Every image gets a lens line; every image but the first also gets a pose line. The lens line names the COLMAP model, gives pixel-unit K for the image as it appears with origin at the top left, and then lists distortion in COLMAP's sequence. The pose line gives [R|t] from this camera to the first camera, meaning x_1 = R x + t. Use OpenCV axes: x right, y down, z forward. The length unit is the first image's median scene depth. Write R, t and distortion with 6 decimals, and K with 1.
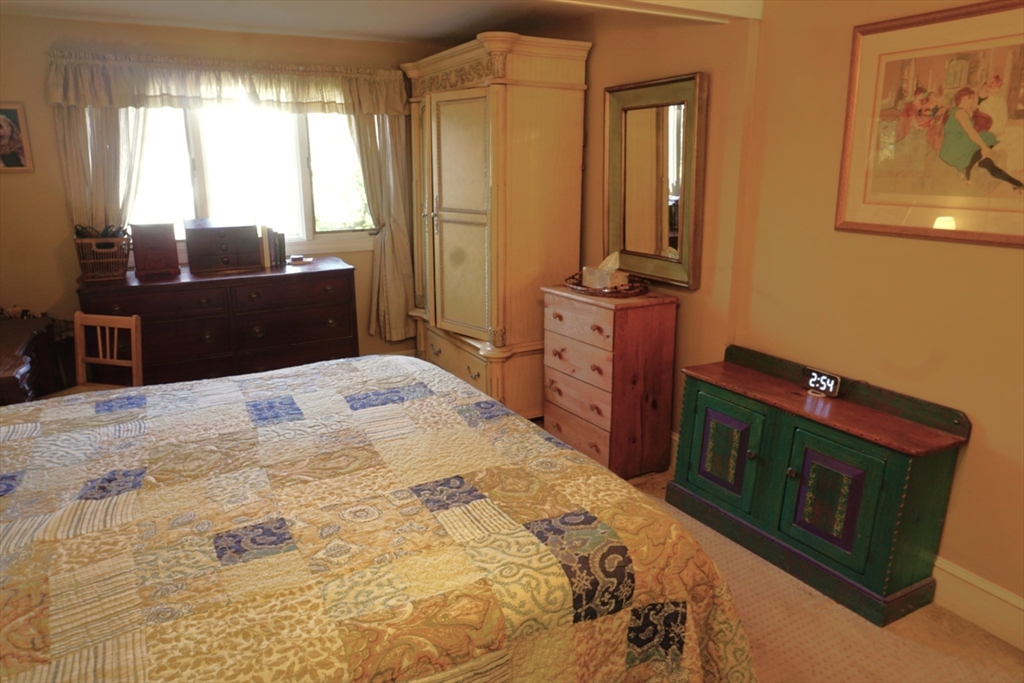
lens RADIAL K [[683.2, 0, 510.8], [0, 683.2, 336.3], [0, 0, 1]] dist [-0.046250, 0.031628]
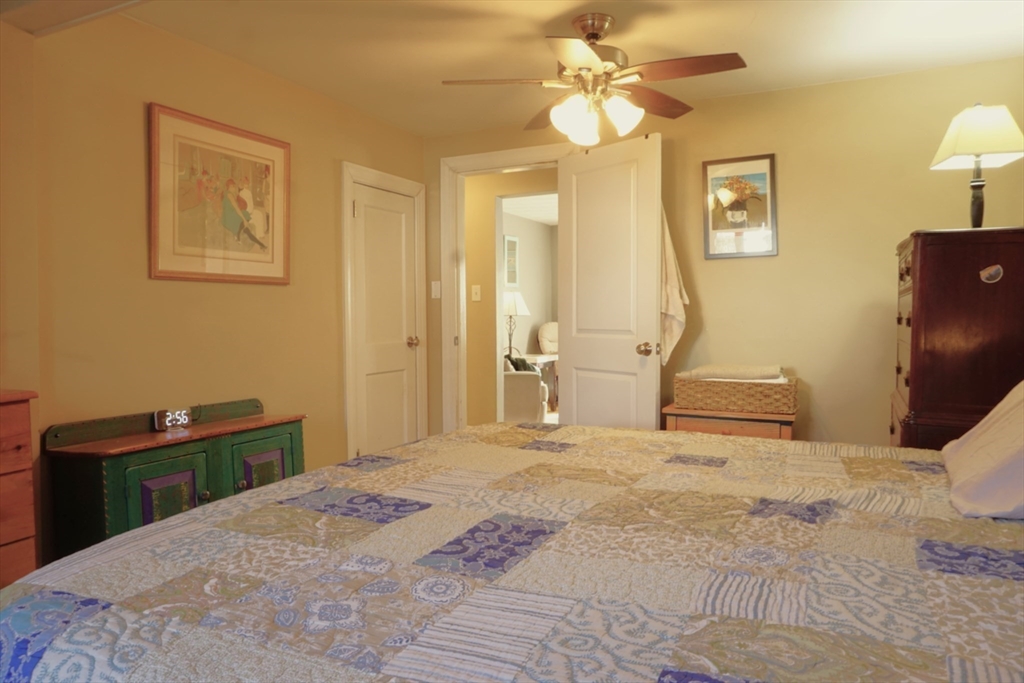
lens RADIAL K [[683.2, 0, 515.8], [0, 683.2, 342.5], [0, 0, 1]] dist [-0.046250, 0.031628]
pose [[-0.578299, -0.023042, 0.815499, -0.847807], [0.209584, 0.961857, 0.175800, -0.143664], [-0.788444, 0.272581, -0.551412, 1.329145]]
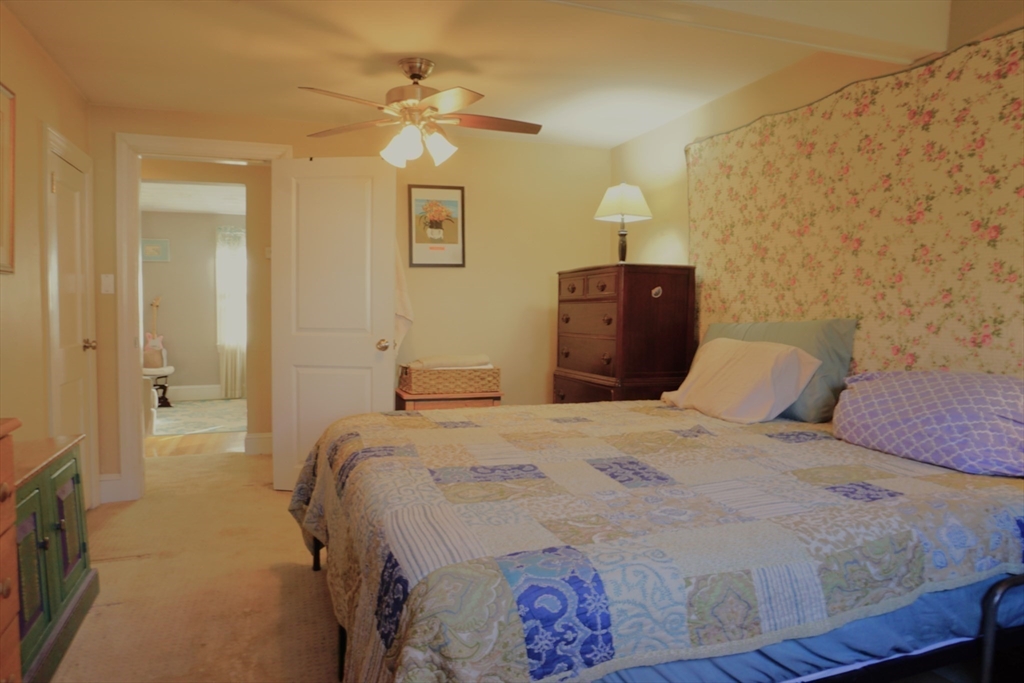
lens RADIAL K [[683.2, 0, 518.2], [0, 683.2, 341.8], [0, 0, 1]] dist [-0.046250, 0.031628]
pose [[-0.987154, -0.004337, 0.159716, -0.368206], [0.041870, 0.957675, 0.284789, -0.291275], [-0.154191, 0.287818, -0.945191, 1.860840]]
